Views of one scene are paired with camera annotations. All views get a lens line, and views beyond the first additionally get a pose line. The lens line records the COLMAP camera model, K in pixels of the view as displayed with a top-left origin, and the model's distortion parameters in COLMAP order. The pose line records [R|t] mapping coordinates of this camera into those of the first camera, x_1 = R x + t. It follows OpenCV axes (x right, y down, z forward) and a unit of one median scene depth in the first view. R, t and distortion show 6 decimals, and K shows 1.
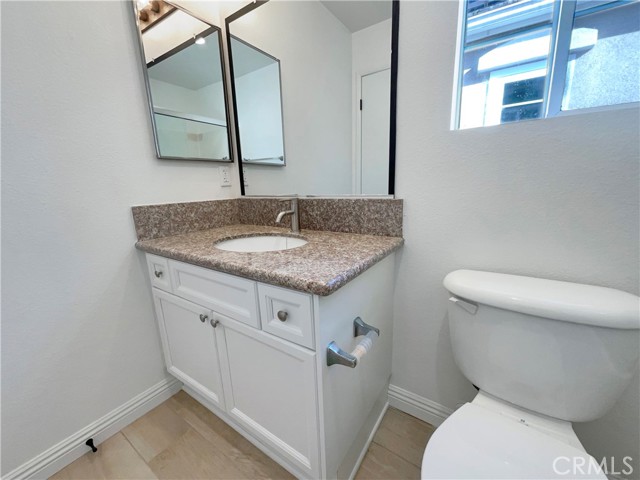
lens RADIAL K [[259.8, 0, 320.5], [0, 259.8, 241.1], [0, 0, 1]] dist [-0.001229, -0.000680]
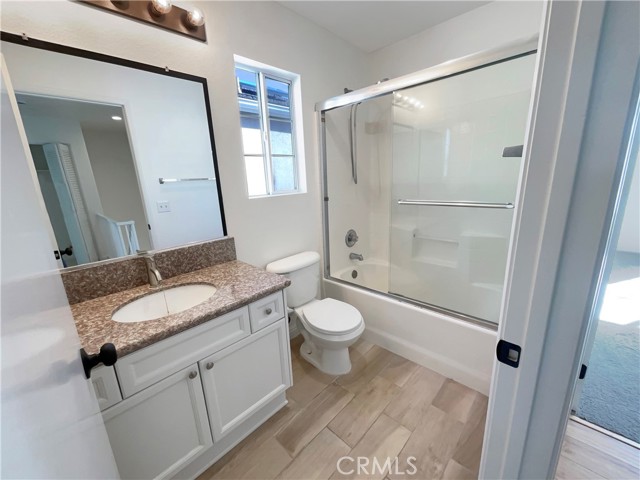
lens RADIAL K [[259.8, 0, 319.7], [0, 259.8, 241.5], [0, 0, 1]] dist [-0.001229, -0.000680]
pose [[0.178698, -0.213800, 0.960394, -1.096531], [0.252059, 0.953479, 0.165361, -0.248306], [-0.951070, 0.212526, 0.224275, 0.096848]]
